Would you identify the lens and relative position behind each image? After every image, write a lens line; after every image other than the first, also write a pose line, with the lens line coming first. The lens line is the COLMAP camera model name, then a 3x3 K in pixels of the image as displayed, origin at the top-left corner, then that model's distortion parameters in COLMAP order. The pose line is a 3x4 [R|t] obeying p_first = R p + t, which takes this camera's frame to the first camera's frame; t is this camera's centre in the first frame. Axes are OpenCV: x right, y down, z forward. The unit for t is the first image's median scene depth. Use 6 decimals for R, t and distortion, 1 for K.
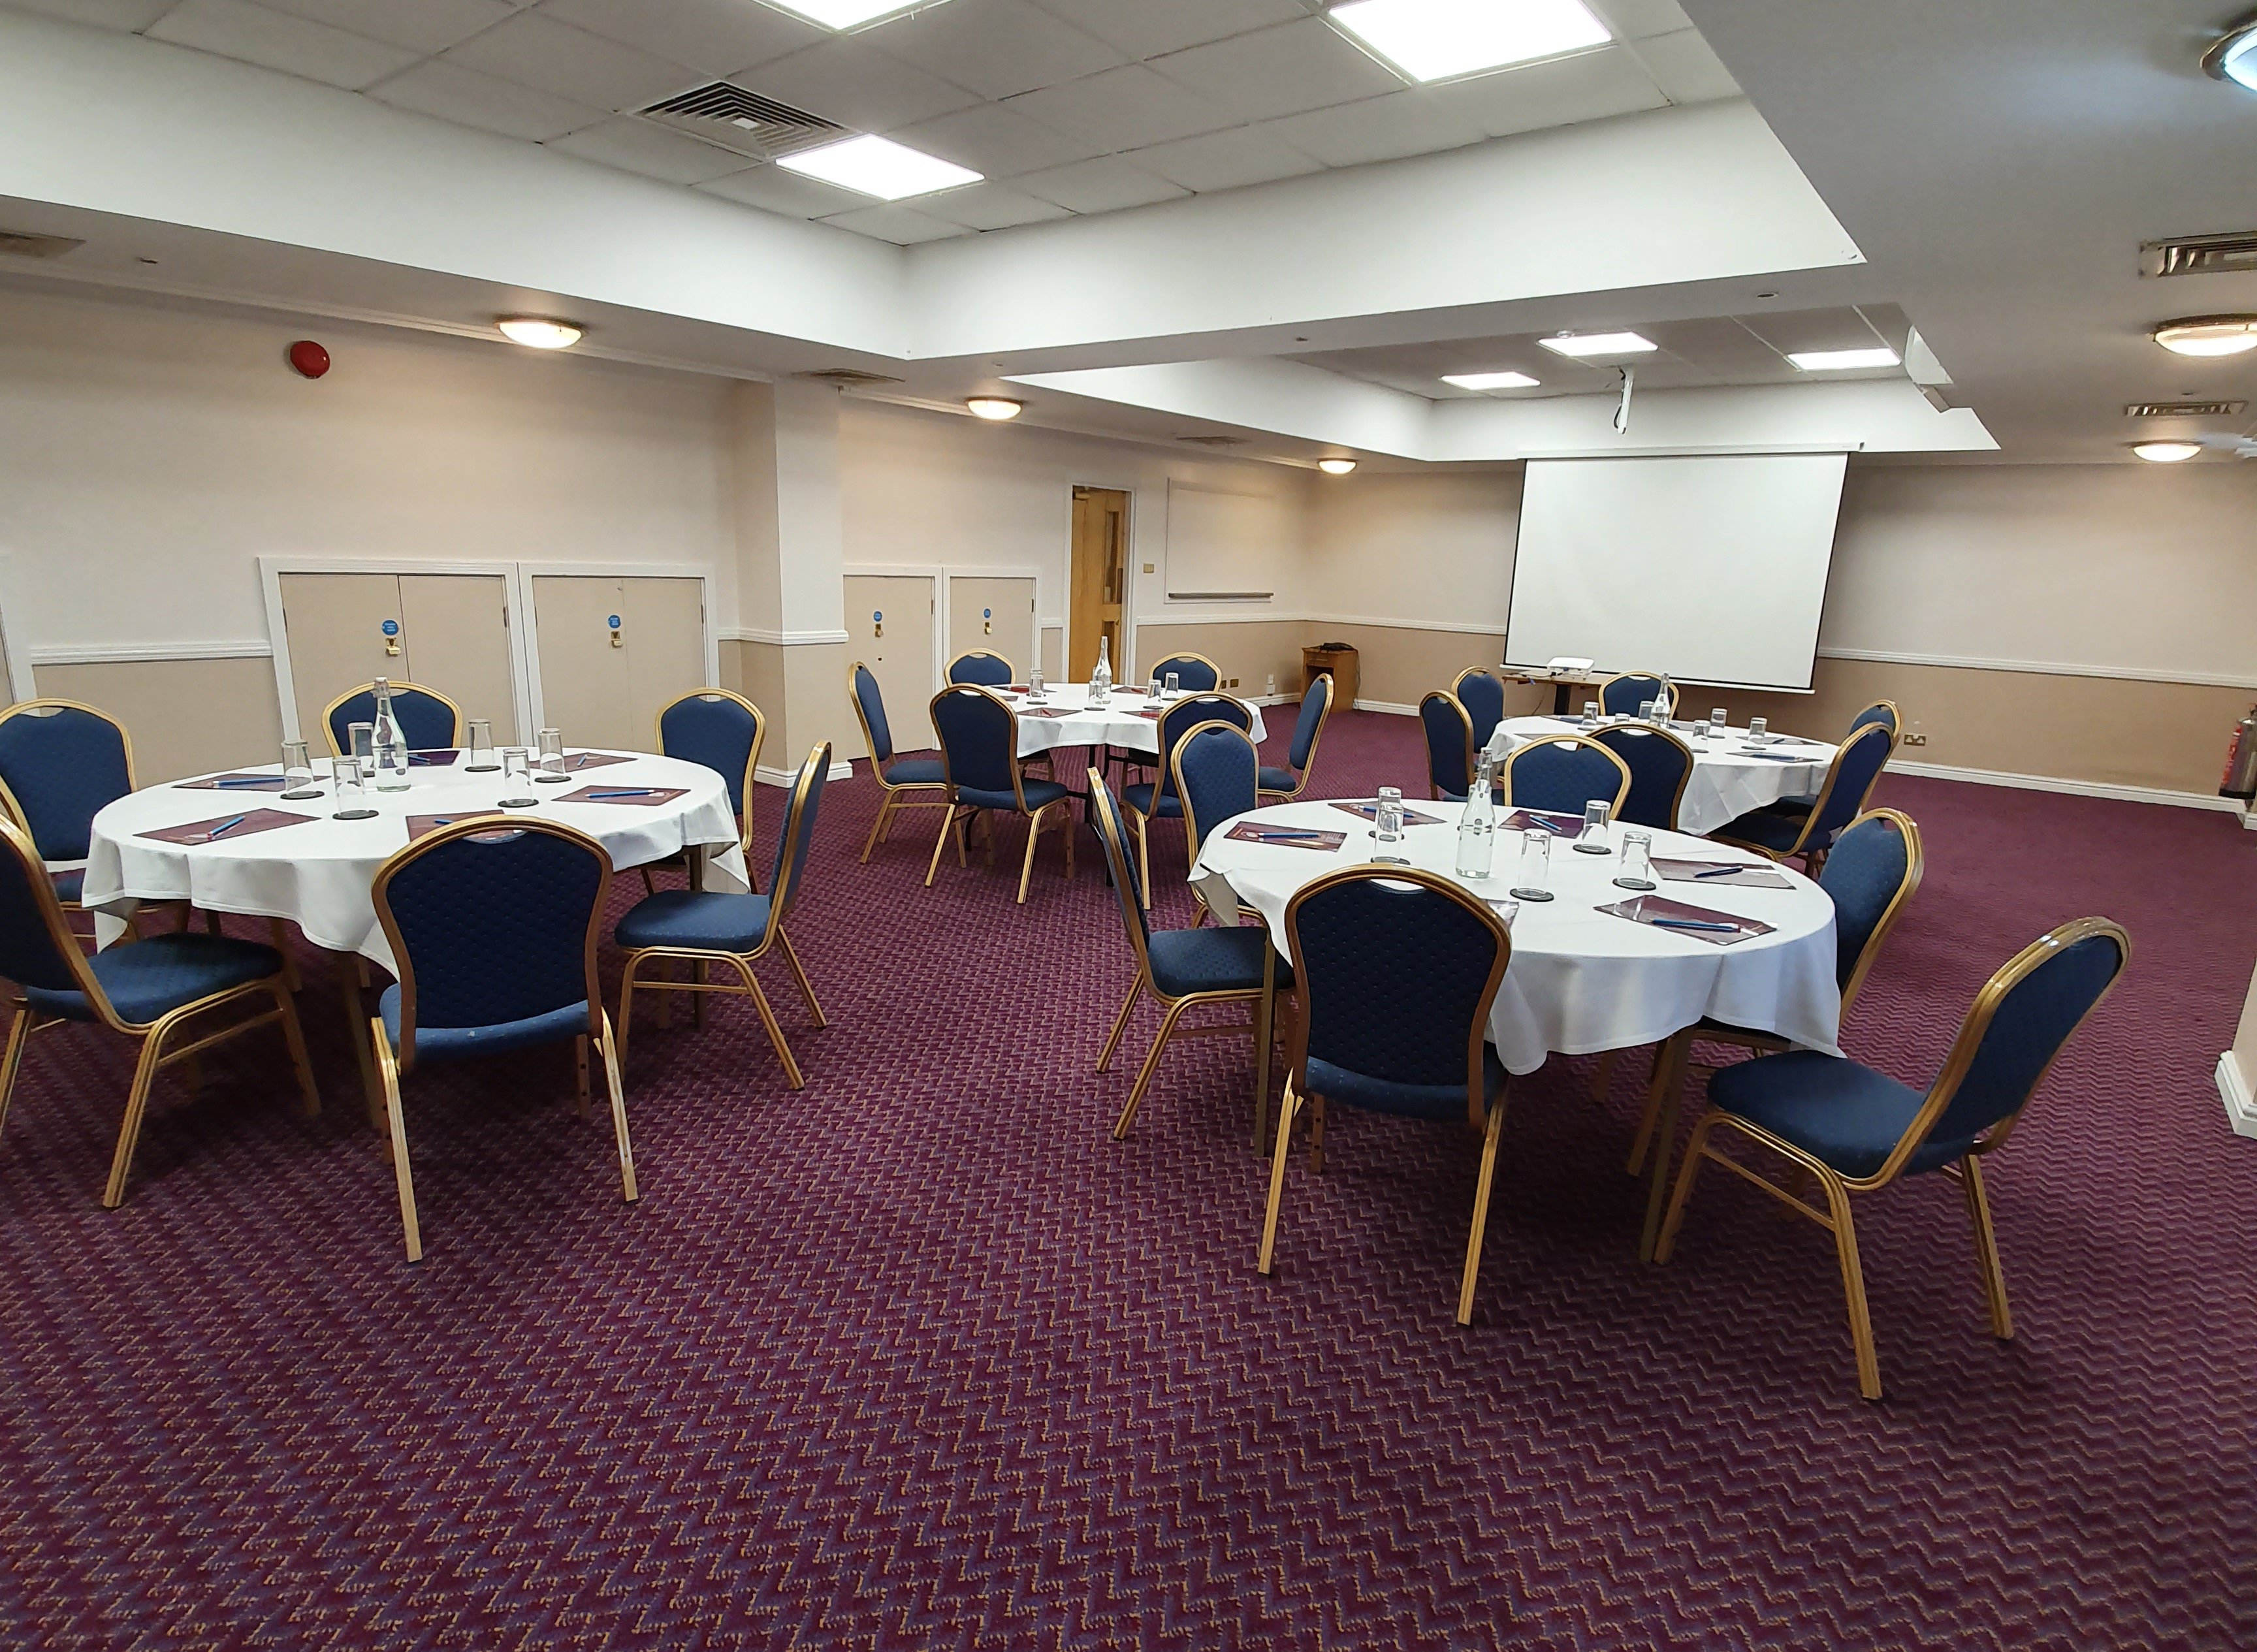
lens RADIAL K [[1202.4, 0, 1145.1], [0, 1202.4, 851.5], [0, 0, 1]] dist [0.017875, -0.021892]
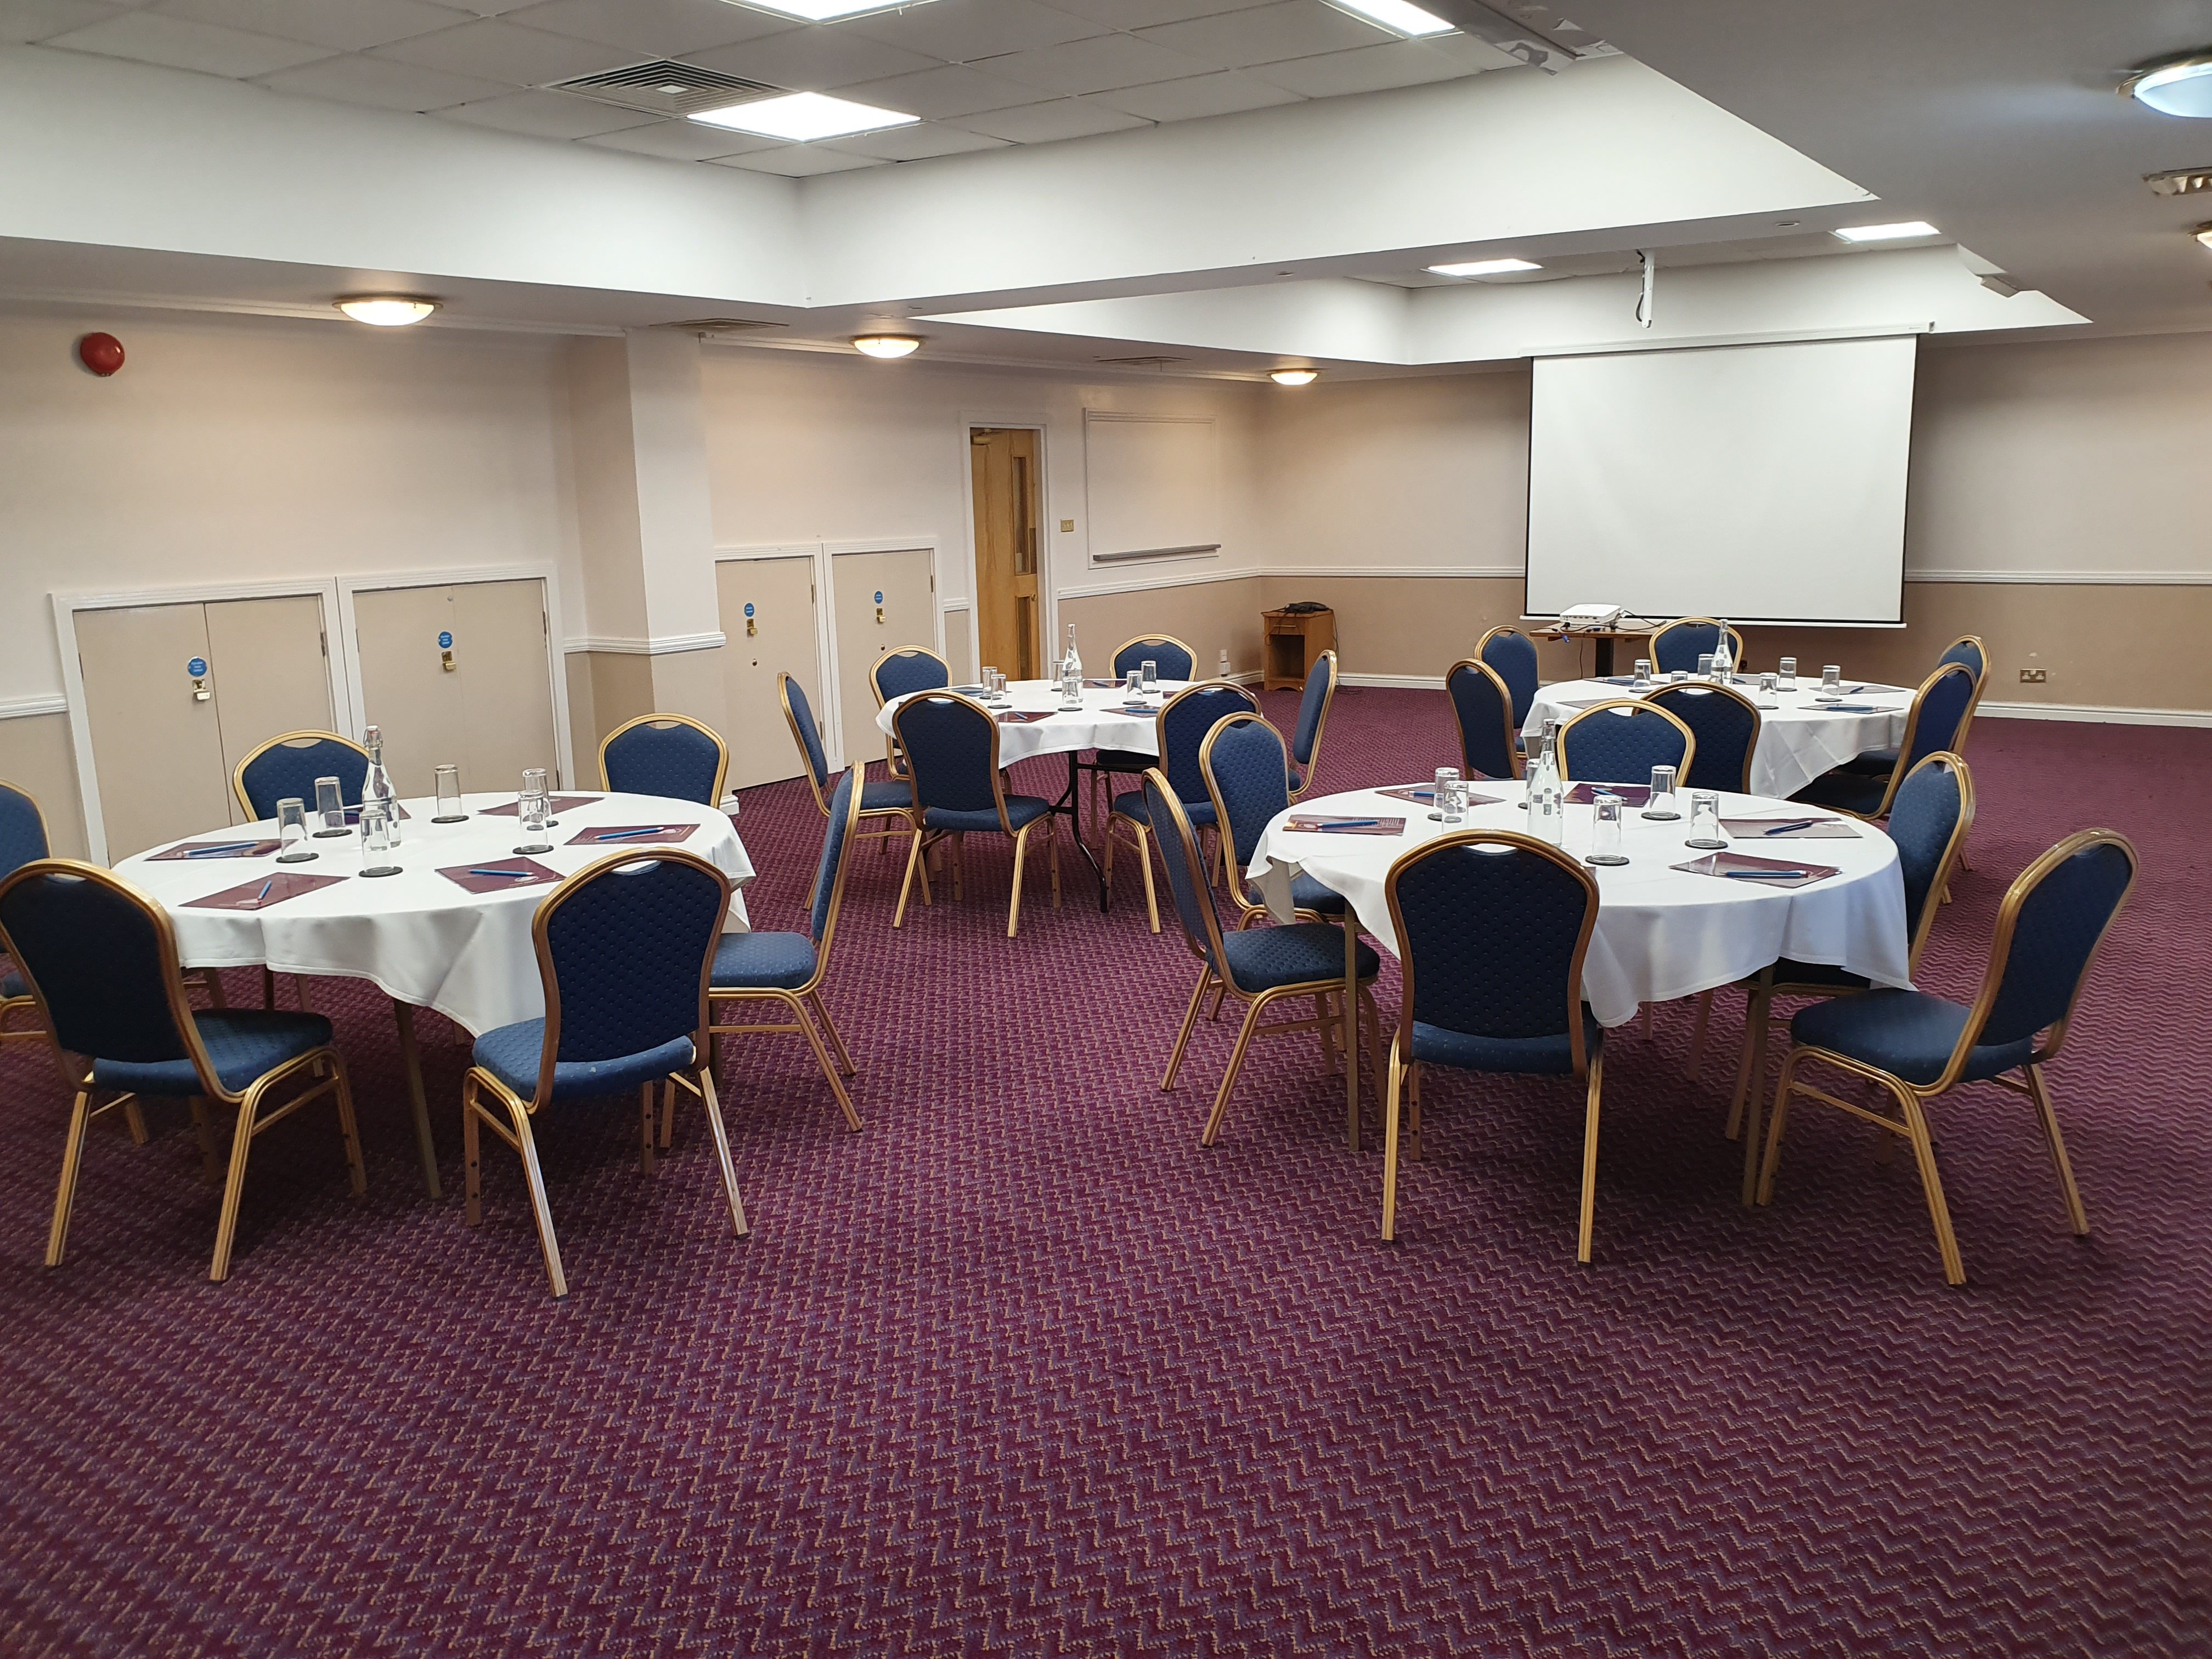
lens RADIAL K [[1776.4, 0, 1106.0], [0, 1776.4, 829.5], [0, 0, 1]] dist [-0.002423, -0.003698]
pose [[0.995636, -0.072477, 0.058787, -0.130270], [0.074965, 0.996332, -0.041272, 0.028357], [-0.055580, 0.045499, 0.997417, -0.327931]]
